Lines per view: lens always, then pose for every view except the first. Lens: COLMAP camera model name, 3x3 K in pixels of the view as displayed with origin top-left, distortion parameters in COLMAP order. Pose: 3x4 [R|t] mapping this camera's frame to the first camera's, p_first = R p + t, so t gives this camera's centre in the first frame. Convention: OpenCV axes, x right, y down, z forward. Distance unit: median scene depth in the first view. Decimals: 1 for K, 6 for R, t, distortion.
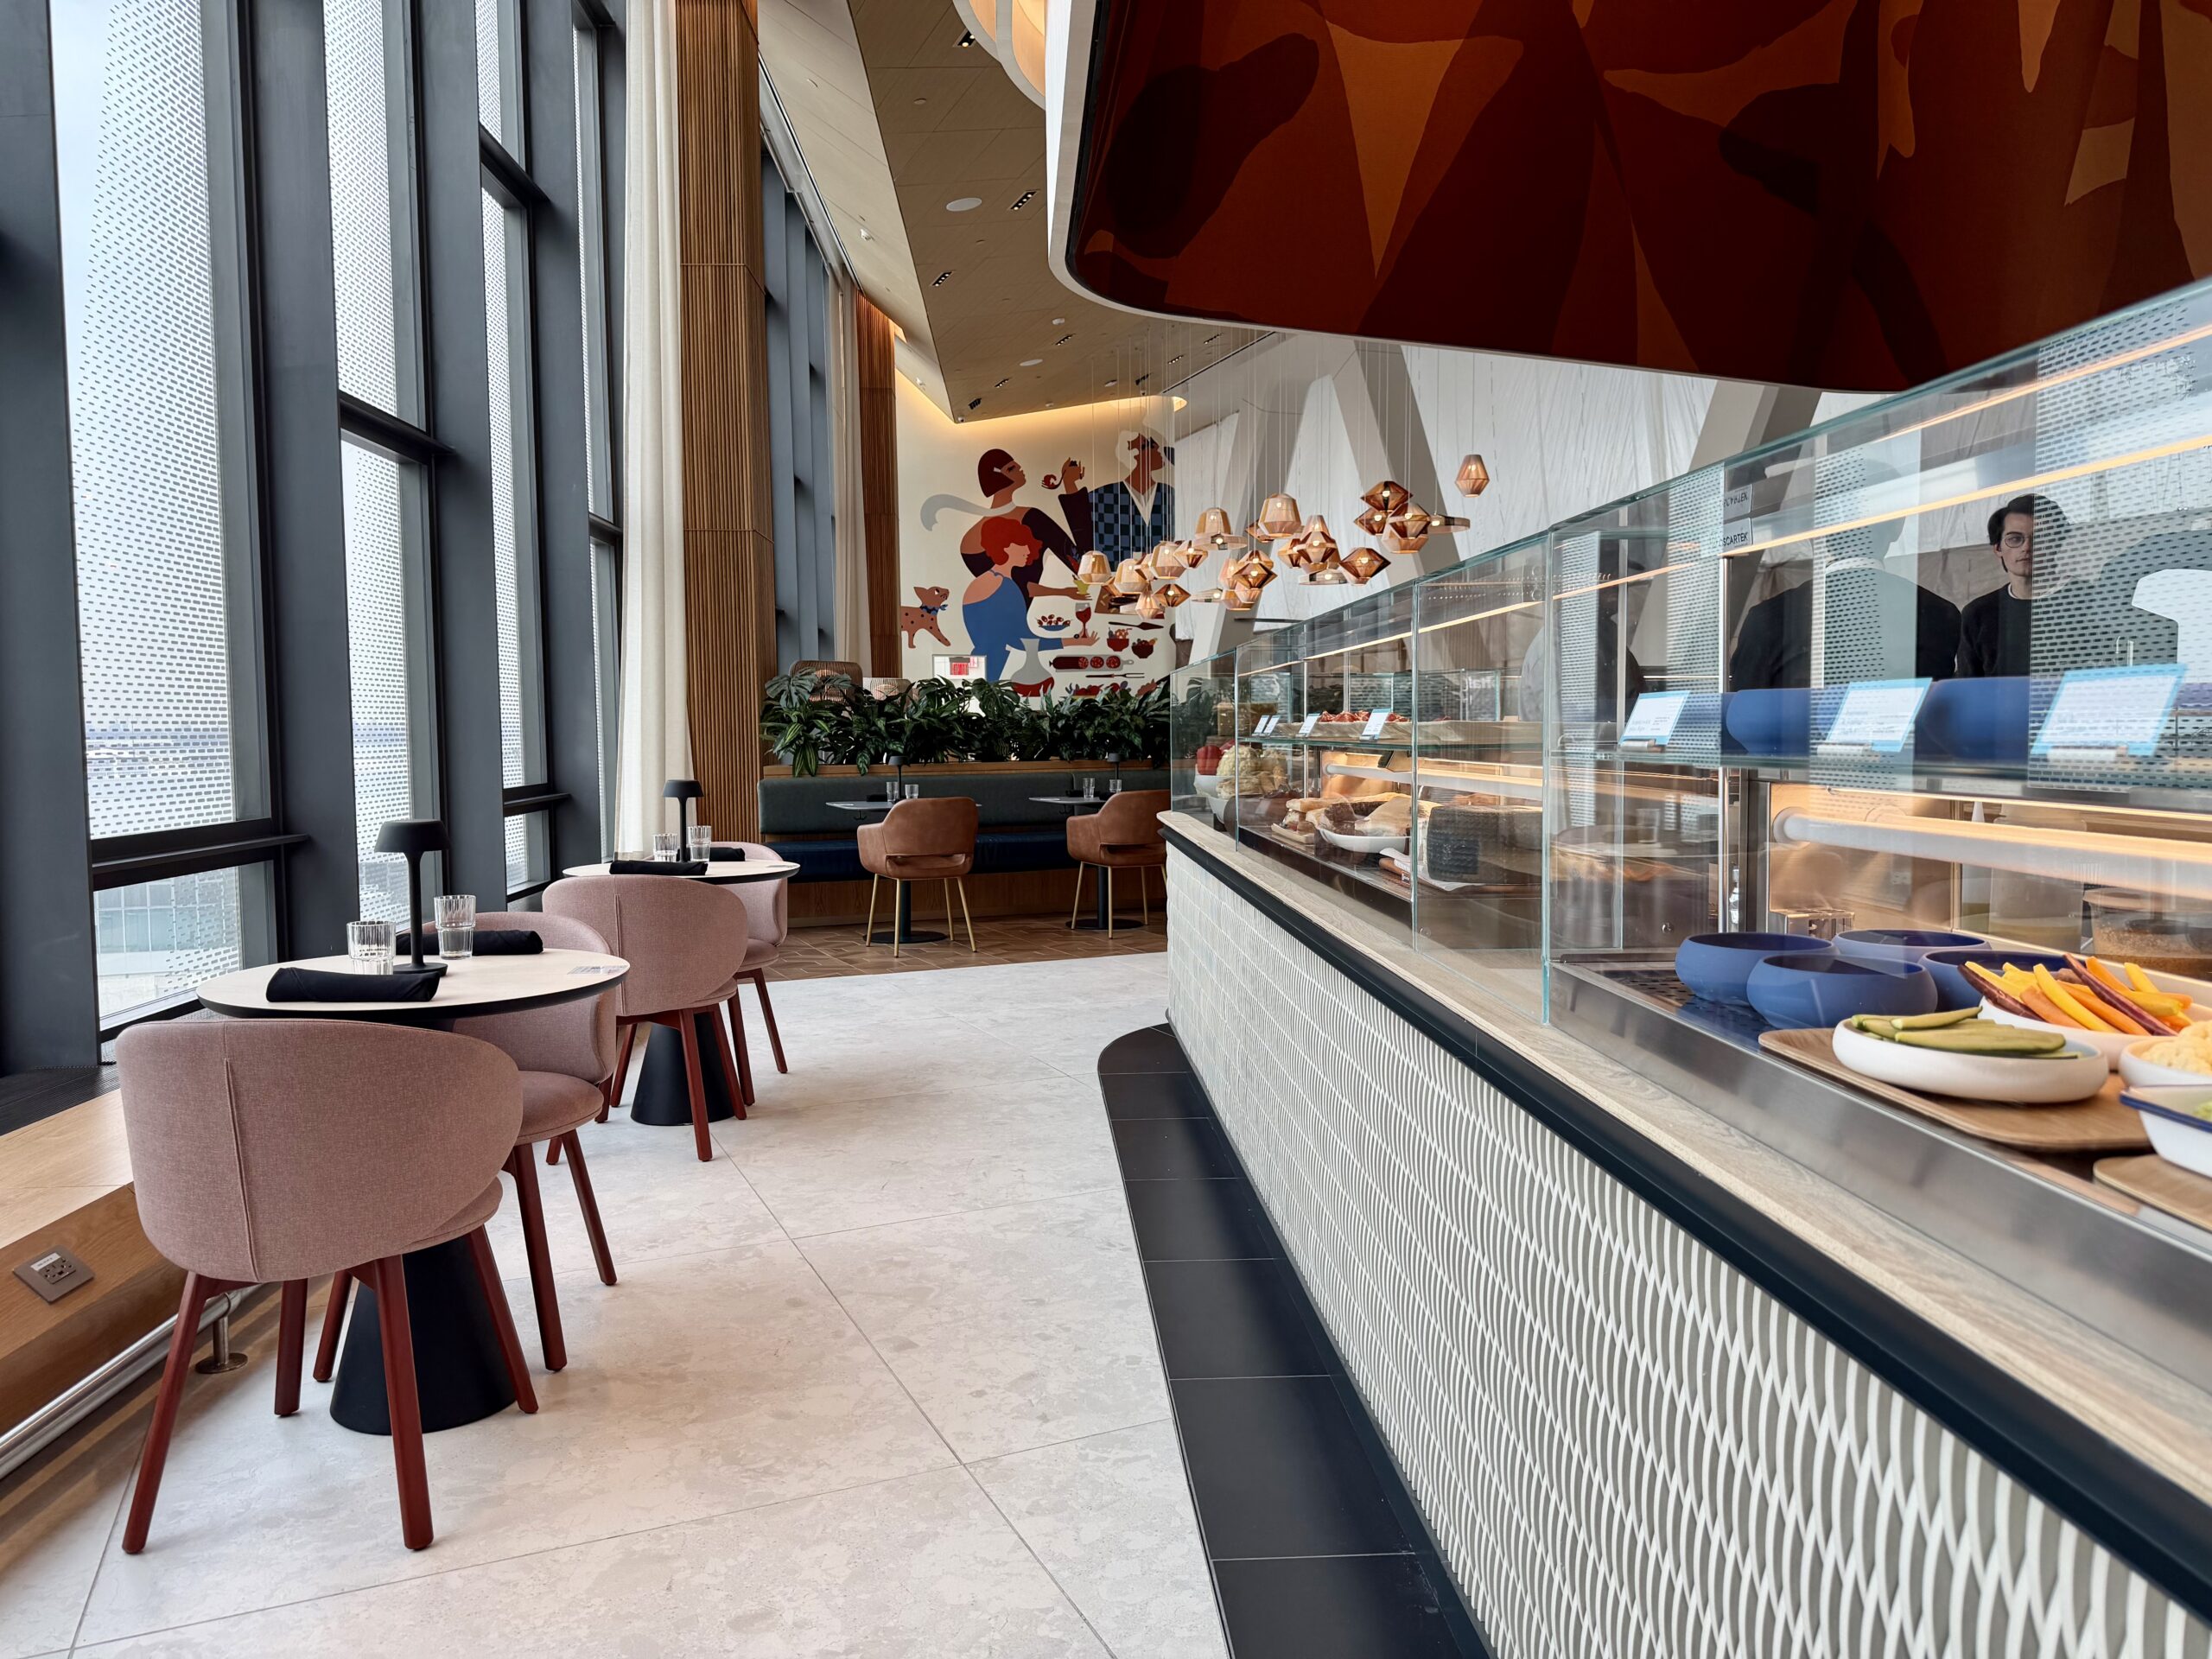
lens RADIAL K [[1576.1, 0, 1119.7], [0, 1576.1, 836.8], [0, 0, 1]] dist [0.017236, -0.030336]
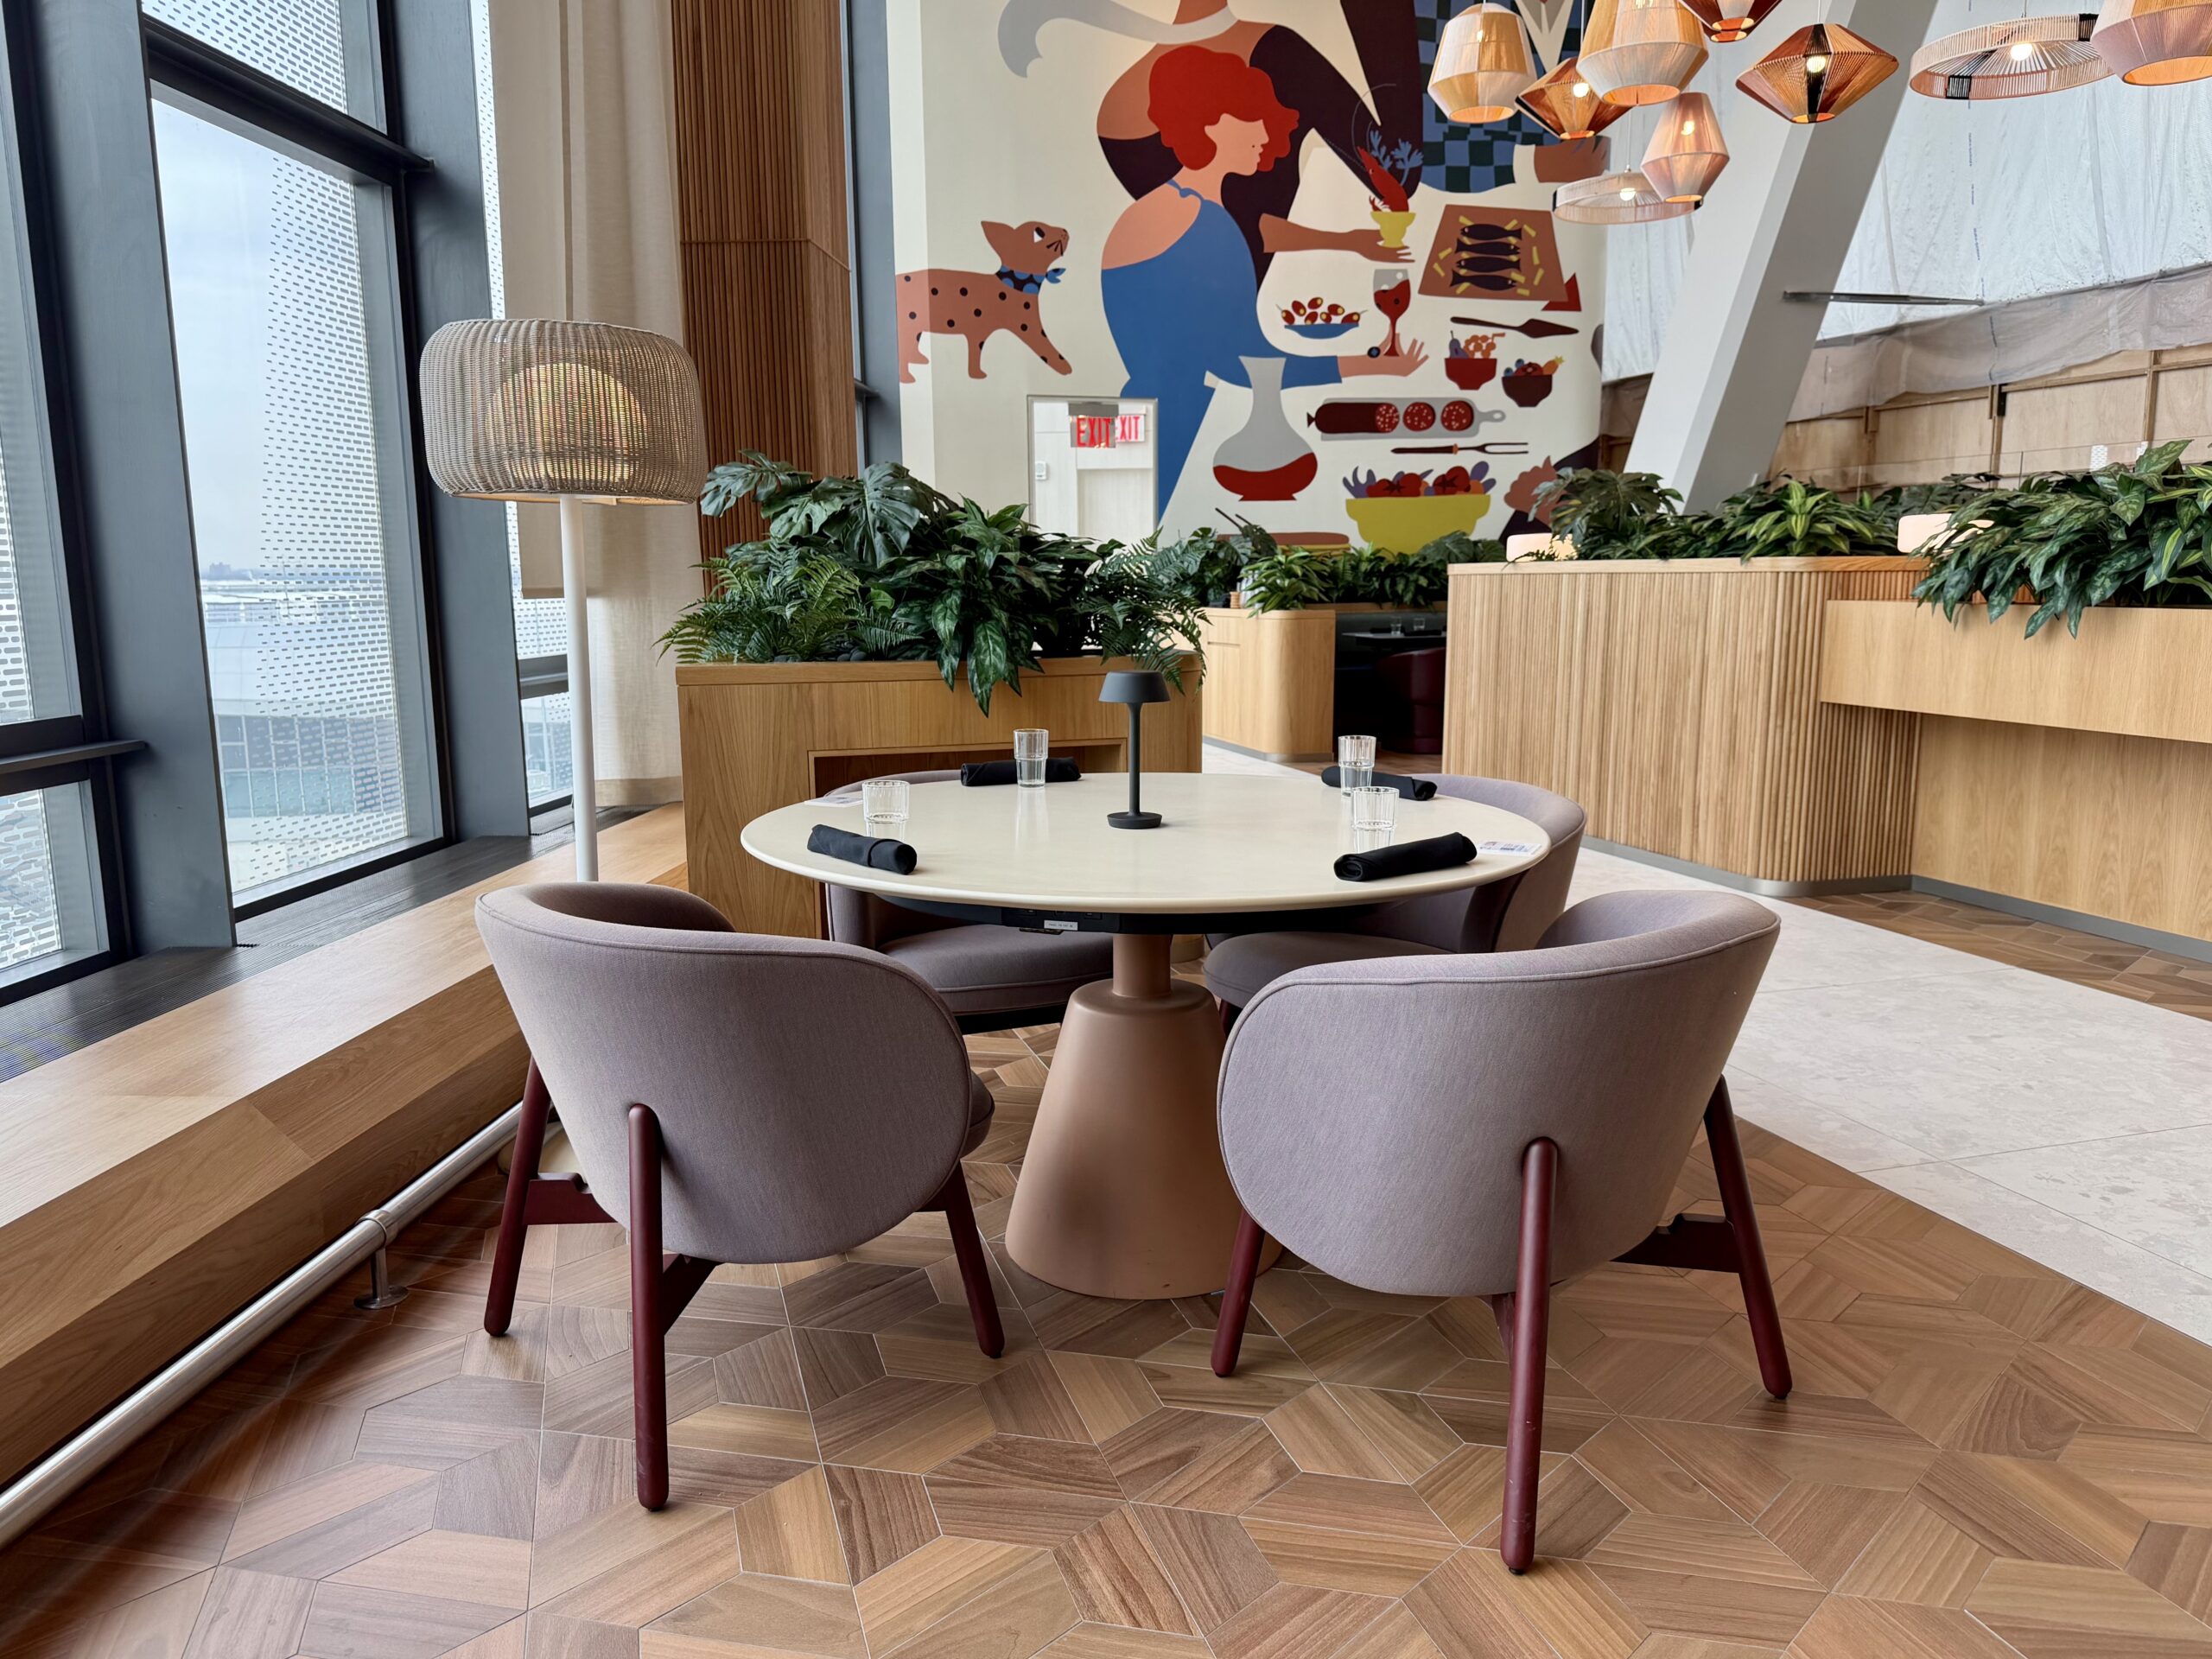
lens RADIAL K [[1576.1, 0, 1084.8], [0, 1576.1, 877.0], [0, 0, 1]] dist [0.017236, -0.030336]
pose [[0.987311, 0.027899, -0.156327, -0.034236], [-0.008378, 0.992227, 0.124161, -0.039976], [0.158576, -0.121276, 0.979870, 0.562205]]
